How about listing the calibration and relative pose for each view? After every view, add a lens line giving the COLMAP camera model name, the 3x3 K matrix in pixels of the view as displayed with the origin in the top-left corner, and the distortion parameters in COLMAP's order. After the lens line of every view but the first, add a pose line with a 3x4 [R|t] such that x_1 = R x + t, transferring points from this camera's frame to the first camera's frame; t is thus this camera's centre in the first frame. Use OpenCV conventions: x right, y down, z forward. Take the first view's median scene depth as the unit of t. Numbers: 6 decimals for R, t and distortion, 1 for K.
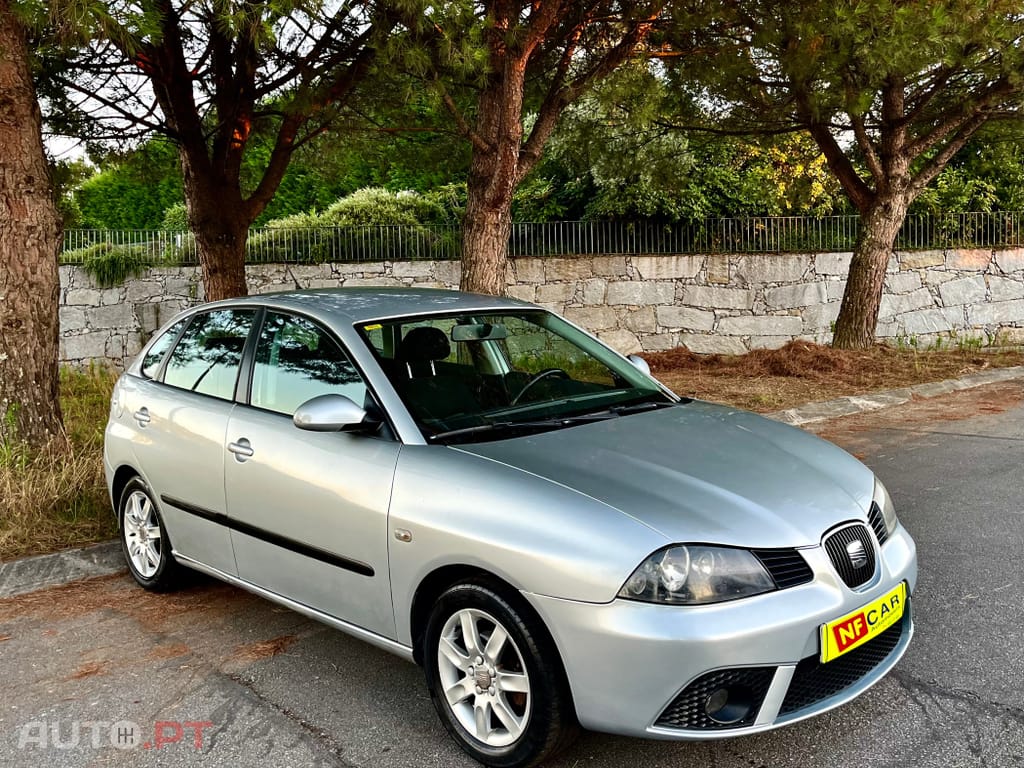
lens RADIAL K [[964.6, 0, 536.4], [0, 964.6, 407.8], [0, 0, 1]] dist [0.040219, -0.017126]
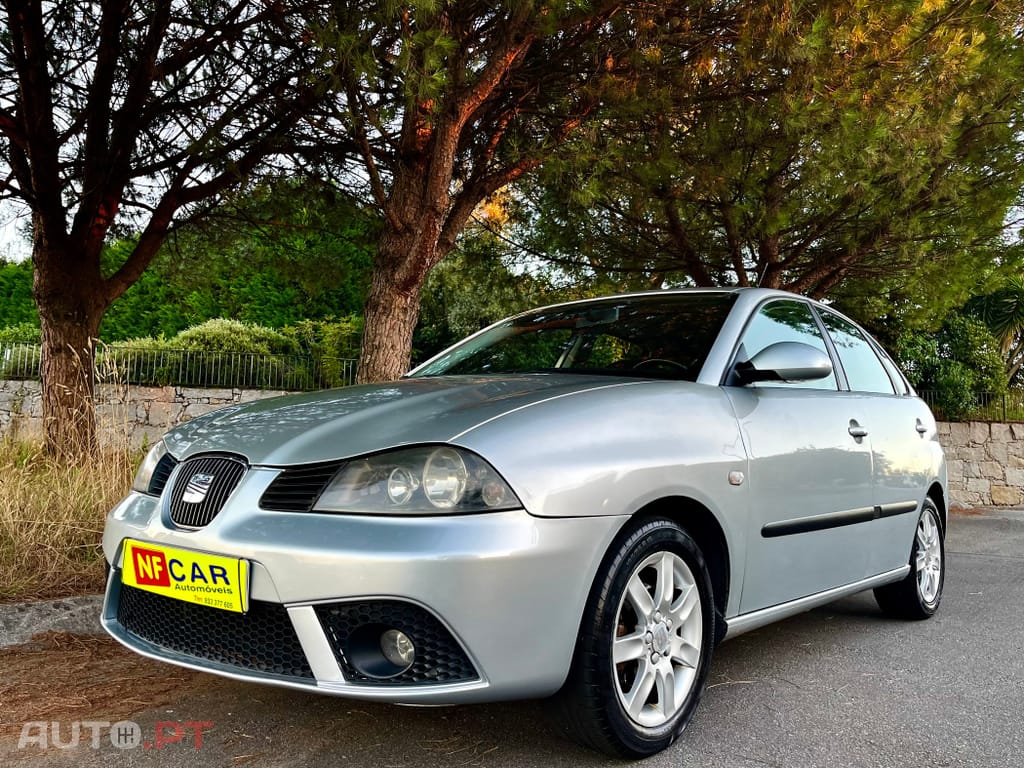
lens RADIAL K [[873.0, 0, 516.5], [0, 873.0, 401.7], [0, 0, 1]] dist [0.040377, -0.023532]
pose [[0.981212, 0.067993, 0.180557, -0.034881], [-0.033099, 0.981292, -0.189659, 0.021515], [-0.190075, 0.180119, 0.965106, 0.085321]]
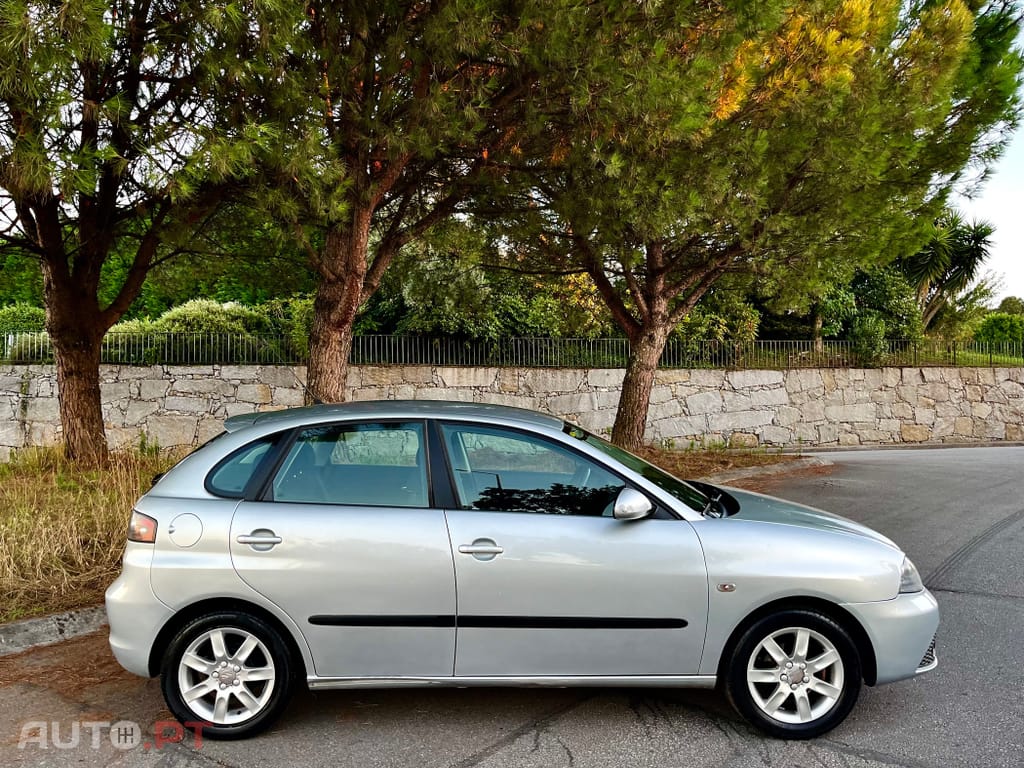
lens RADIAL K [[861.0, 0, 485.8], [0, 861.0, 399.7], [0, 0, 1]] dist [0.068259, -0.083699]
pose [[0.985141, 0.021372, 0.170414, -0.018897], [-0.002112, 0.993660, -0.112410, -0.001006], [-0.171735, 0.110380, 0.978940, -0.021034]]
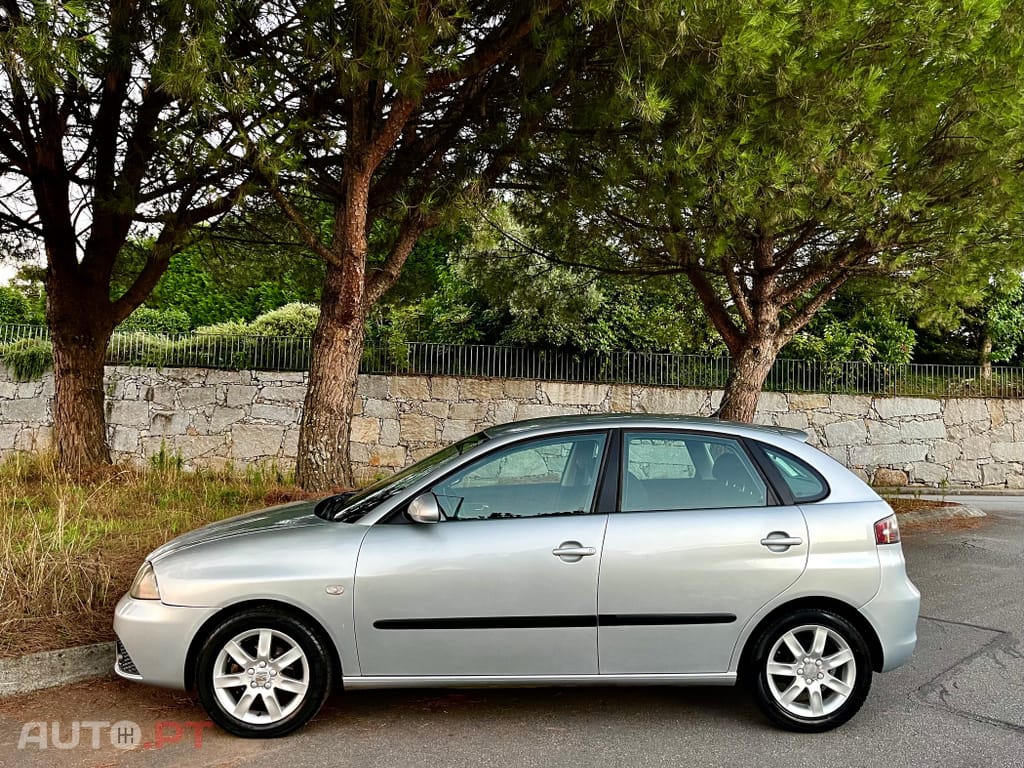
lens RADIAL K [[870.7, 0, 542.8], [0, 870.7, 404.3], [0, 0, 1]] dist [0.046146, -0.021877]
pose [[0.996541, 0.059670, 0.057847, 0.046482], [-0.052008, 0.990674, -0.125940, -0.012071], [-0.064822, 0.122496, 0.990350, 0.057044]]
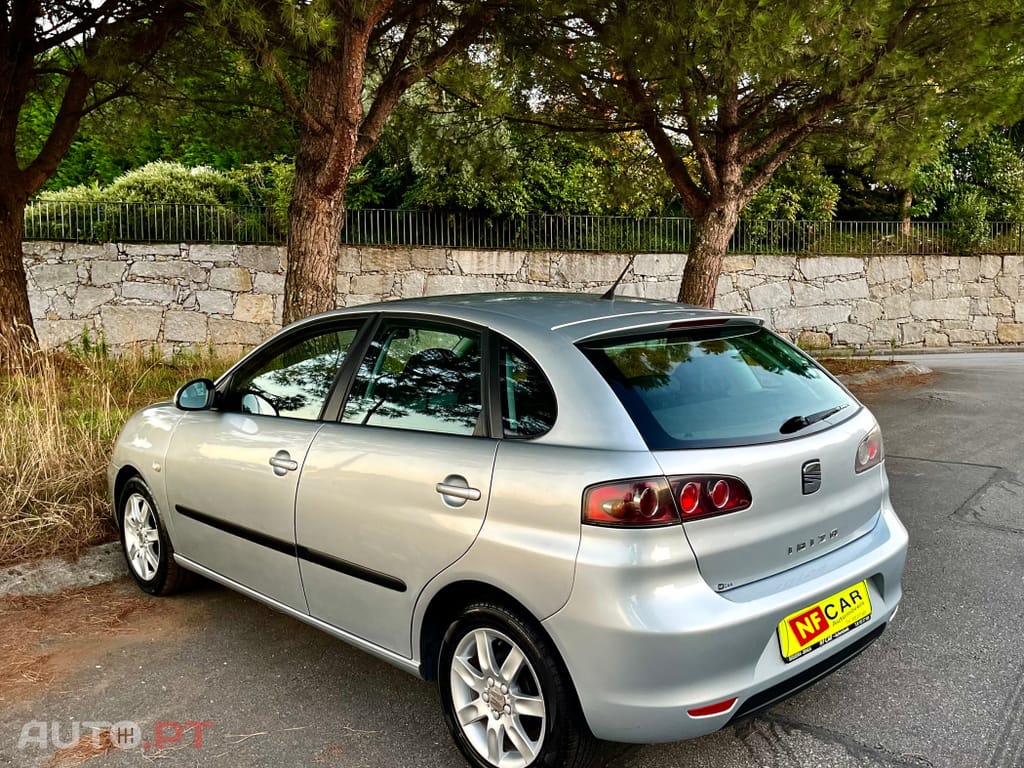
lens RADIAL K [[982.5, 0, 530.5], [0, 982.5, 406.5], [0, 0, 1]] dist [0.044051, -0.020927]
pose [[0.980584, 0.007356, 0.195961, -0.015409], [-0.008622, 0.999947, 0.005607, -0.006352], [-0.195909, -0.007188, 0.980596, 0.022106]]
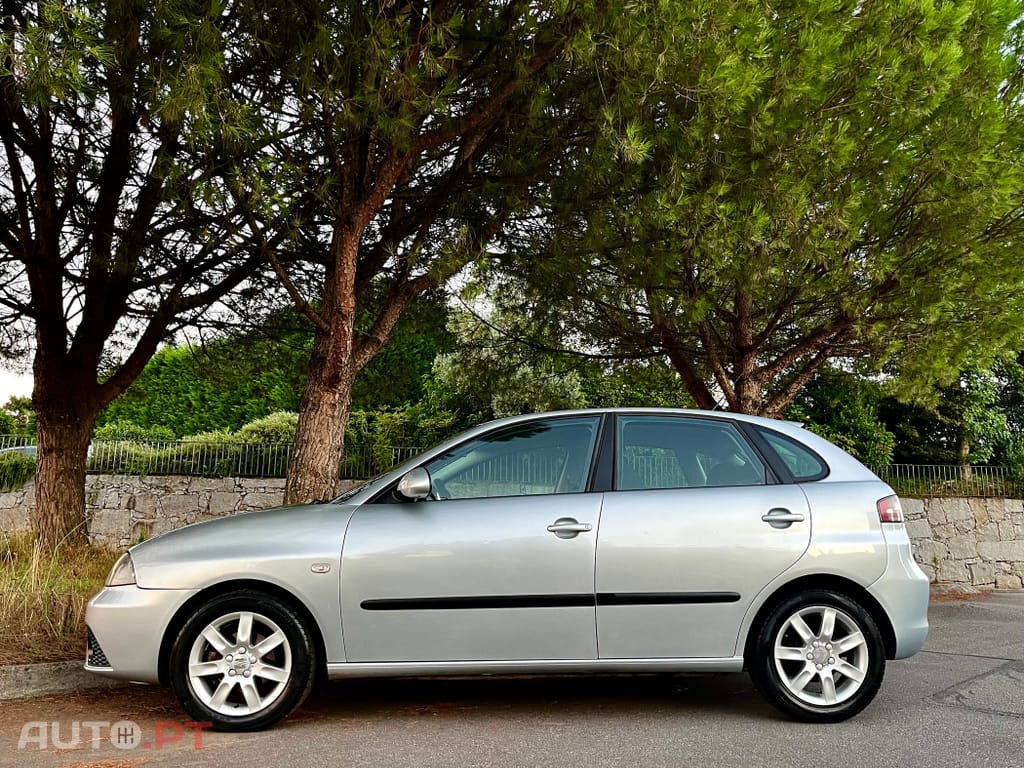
lens RADIAL K [[863.0, 0, 534.1], [0, 863.0, 418.9], [0, 0, 1]] dist [0.049989, -0.036616]
pose [[0.996641, 0.054978, 0.060696, 0.046445], [-0.037600, 0.965613, -0.257251, 0.016699], [-0.072752, 0.254105, 0.964437, 0.066953]]
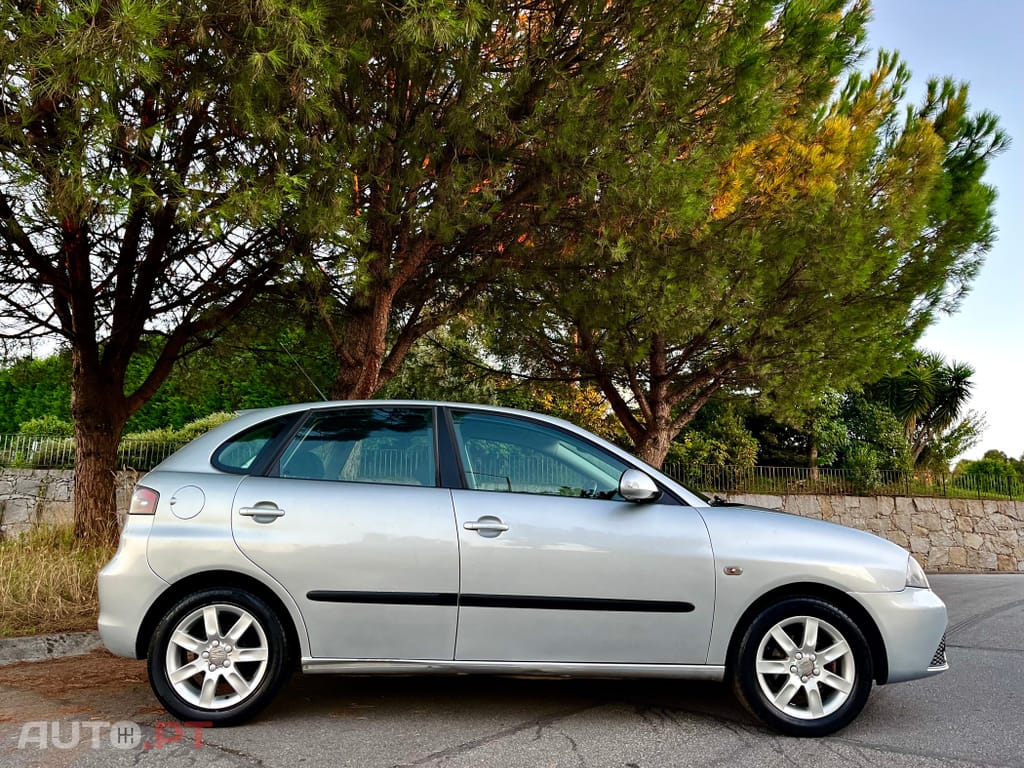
lens RADIAL K [[825.9, 0, 514.4], [0, 825.9, 402.3], [0, 0, 1]] dist [0.067620, -0.080743]
pose [[0.980279, 0.075057, 0.182812, -0.016334], [-0.022464, 0.961393, -0.274259, 0.028467], [-0.196339, 0.264744, 0.944119, -0.011739]]
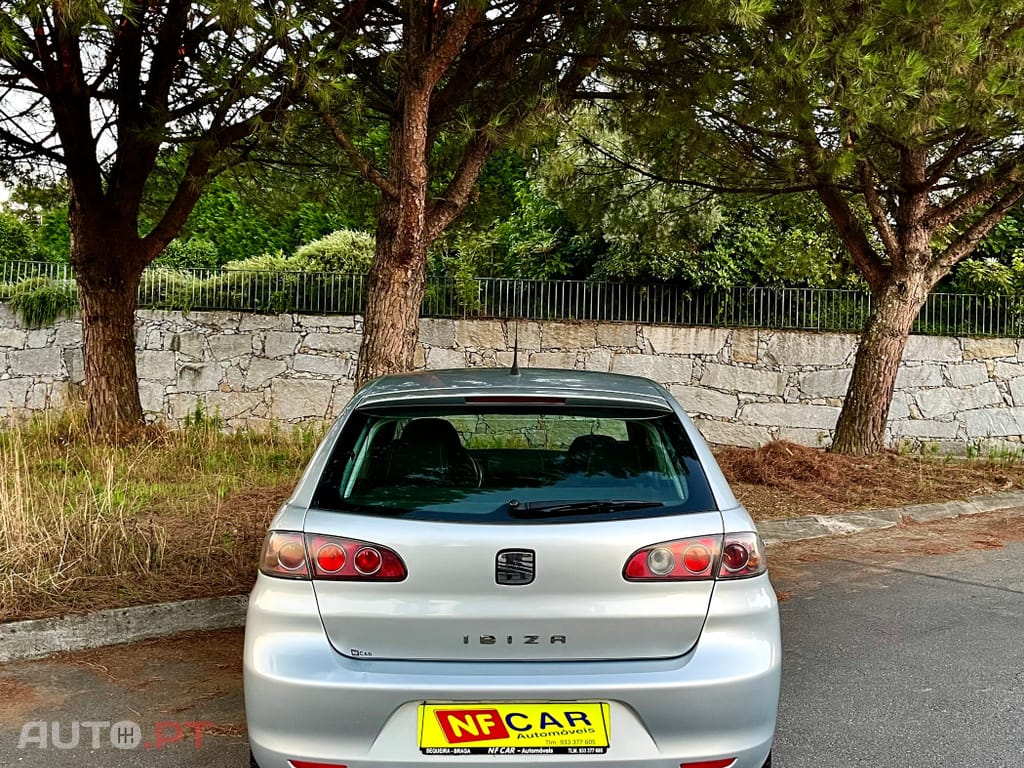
lens RADIAL K [[1119.6, 0, 544.3], [0, 1119.6, 413.5], [0, 0, 1]] dist [0.102168, -0.270333]
pose [[0.997627, 0.058071, -0.036977, 0.052637], [-0.060442, 0.995947, -0.066602, -0.008571], [0.032960, 0.068679, 0.997094, 0.017696]]
